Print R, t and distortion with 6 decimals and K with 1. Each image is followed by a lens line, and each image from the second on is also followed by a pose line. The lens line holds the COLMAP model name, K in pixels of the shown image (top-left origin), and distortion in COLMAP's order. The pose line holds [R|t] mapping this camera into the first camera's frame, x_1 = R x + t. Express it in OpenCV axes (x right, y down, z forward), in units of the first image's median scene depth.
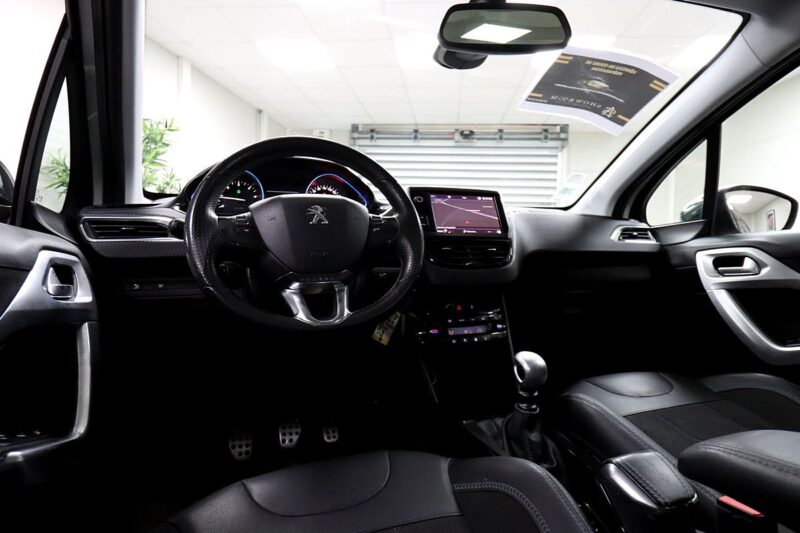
lens RADIAL K [[450.6, 0, 400.0], [0, 450.6, 266.5], [0, 0, 1]] dist [-0.002485, -0.000666]
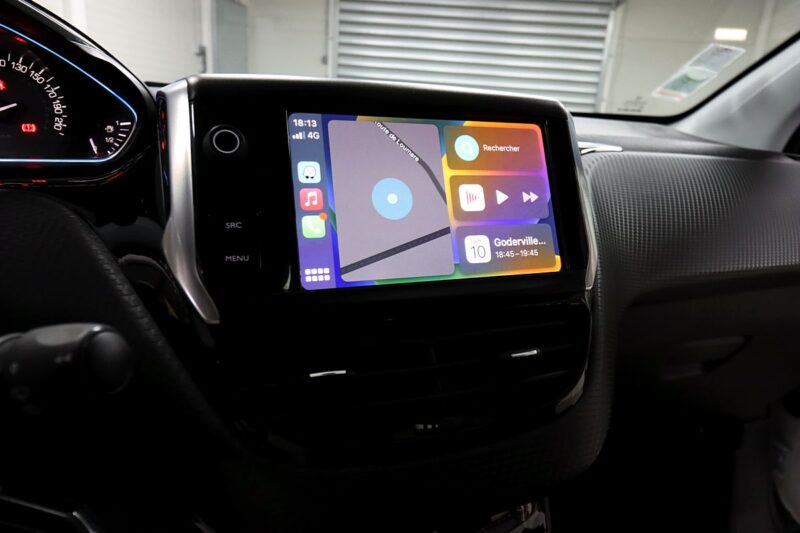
lens RADIAL K [[502.8, 0, 401.6], [0, 502.8, 265.0], [0, 0, 1]] dist [-0.001780, -0.002543]
pose [[0.999060, 0.042067, 0.010488, 0.112103], [-0.043350, 0.972680, 0.228066, -0.129564], [-0.000607, -0.228306, 0.973589, 0.638138]]
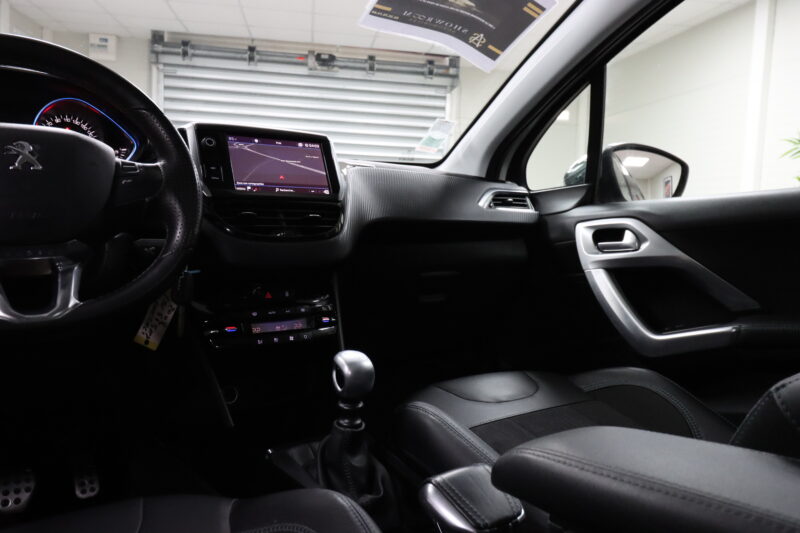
lens RADIAL K [[622.3, 0, 400.7], [0, 622.3, 272.7], [0, 0, 1]] dist [0.010199, 0.000155]
pose [[0.967872, -0.008856, 0.251288, 0.073382], [-0.002190, 0.999045, 0.043646, 0.009229], [-0.251435, -0.042794, 0.966928, -0.016113]]
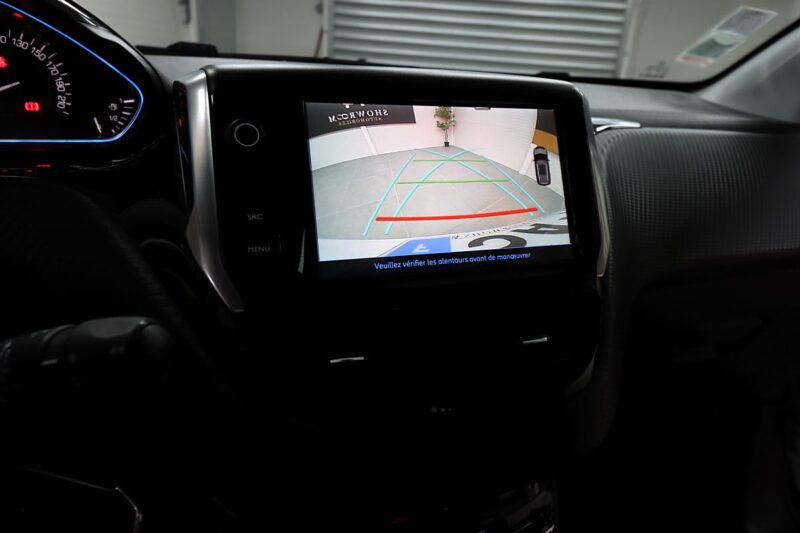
lens RADIAL K [[541.5, 0, 399.6], [0, 541.5, 265.7], [0, 0, 1]] dist [-0.000050, 0.000269]
pose [[0.998940, 0.045482, 0.007149, 0.104788], [-0.045636, 0.957646, 0.284310, -0.144335], [0.006085, -0.284335, 0.958706, 0.616668]]
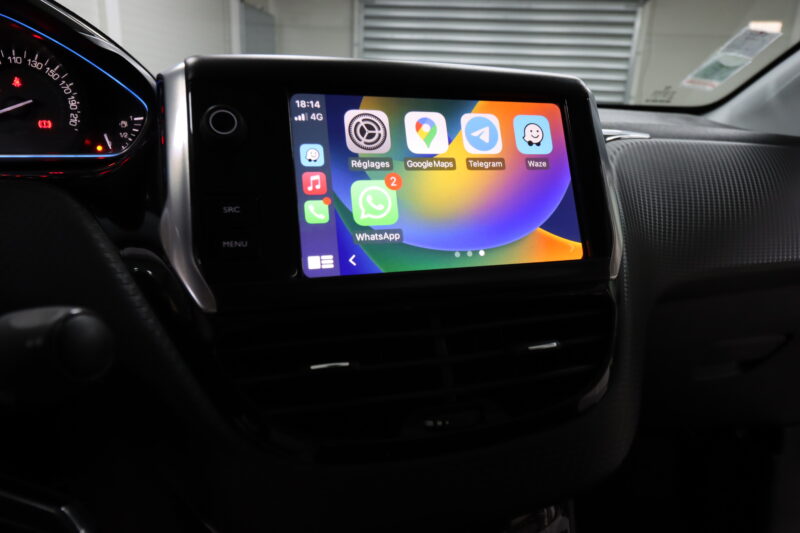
lens RADIAL K [[498.0, 0, 400.0], [0, 498.0, 266.5], [0, 0, 1]] dist [-0.002777, -0.002868]
pose [[0.998345, 0.035054, -0.045595, 0.120812], [-0.023819, 0.973610, 0.226974, -0.119037], [0.052349, -0.225512, 0.972833, 0.652075]]
